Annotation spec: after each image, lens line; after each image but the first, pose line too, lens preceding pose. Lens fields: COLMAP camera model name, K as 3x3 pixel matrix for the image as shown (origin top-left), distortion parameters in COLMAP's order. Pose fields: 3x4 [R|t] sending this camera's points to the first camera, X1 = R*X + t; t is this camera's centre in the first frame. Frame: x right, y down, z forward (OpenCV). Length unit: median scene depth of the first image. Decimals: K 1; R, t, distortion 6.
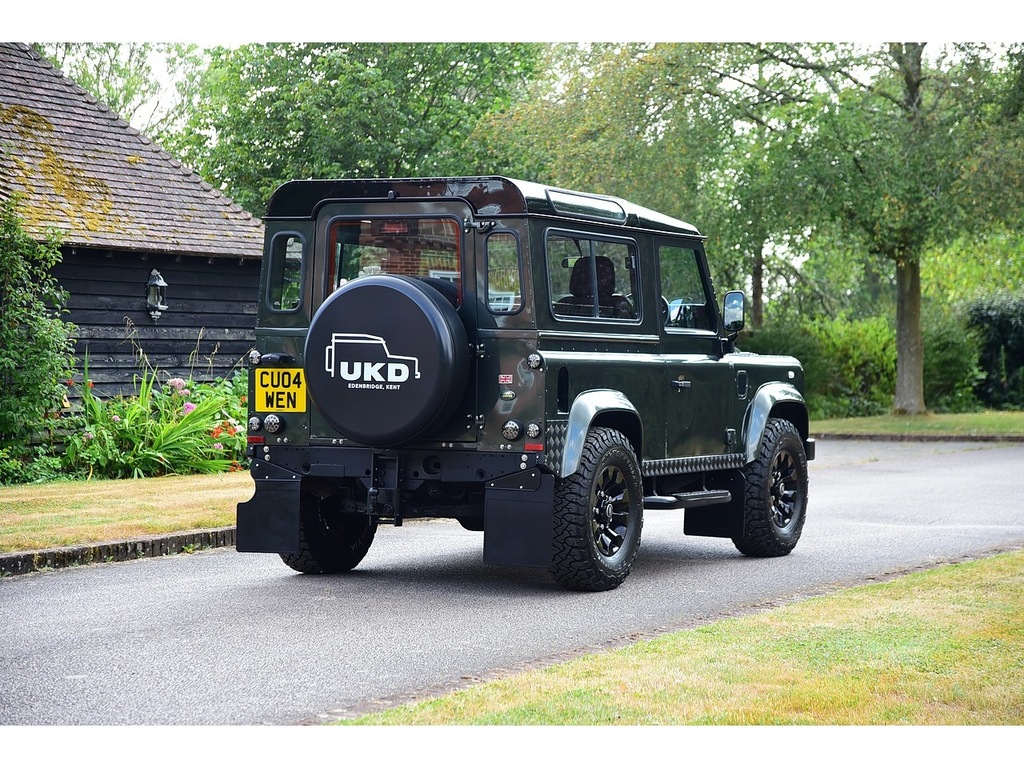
lens RADIAL K [[2345.0, 0, 512.8], [0, 2345.0, 391.4], [0, 0, 1]] dist [0.831102, 0.000000]
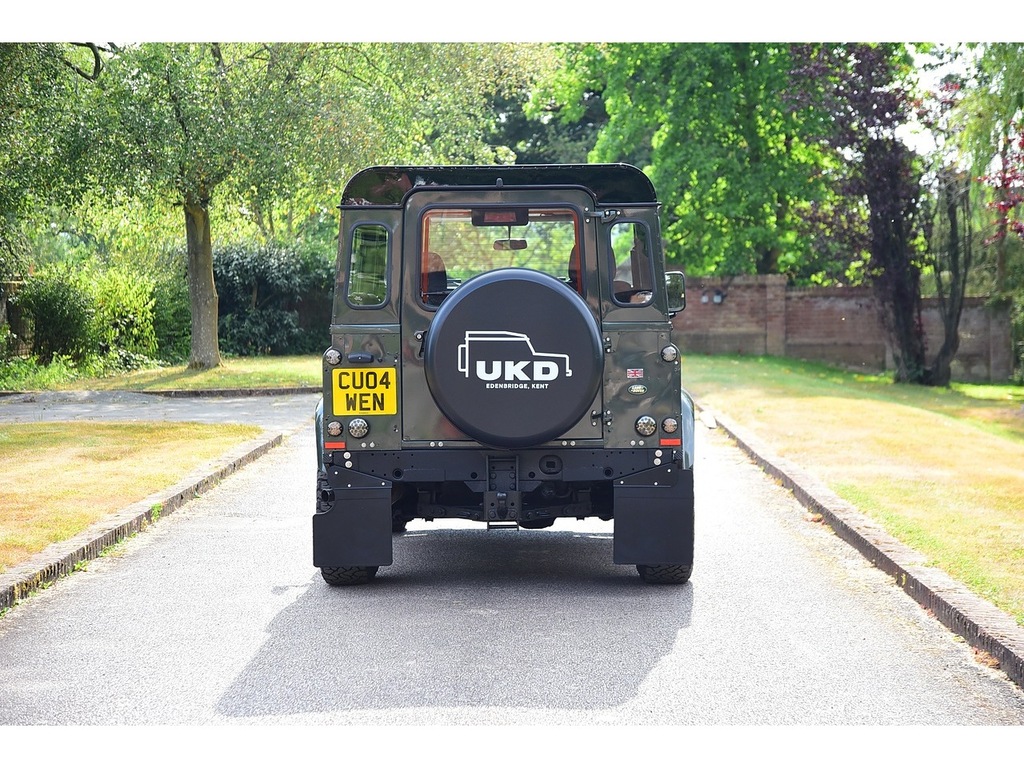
lens RADIAL K [[2345.0, 0, 513.8], [0, 2345.0, 385.2], [0, 0, 1]] dist [0.831102, 0.000000]
pose [[0.898068, -0.037127, 0.438288, -0.450684], [0.026096, 0.999173, 0.031167, -0.030328], [-0.439083, -0.016553, 0.898294, 0.139453]]
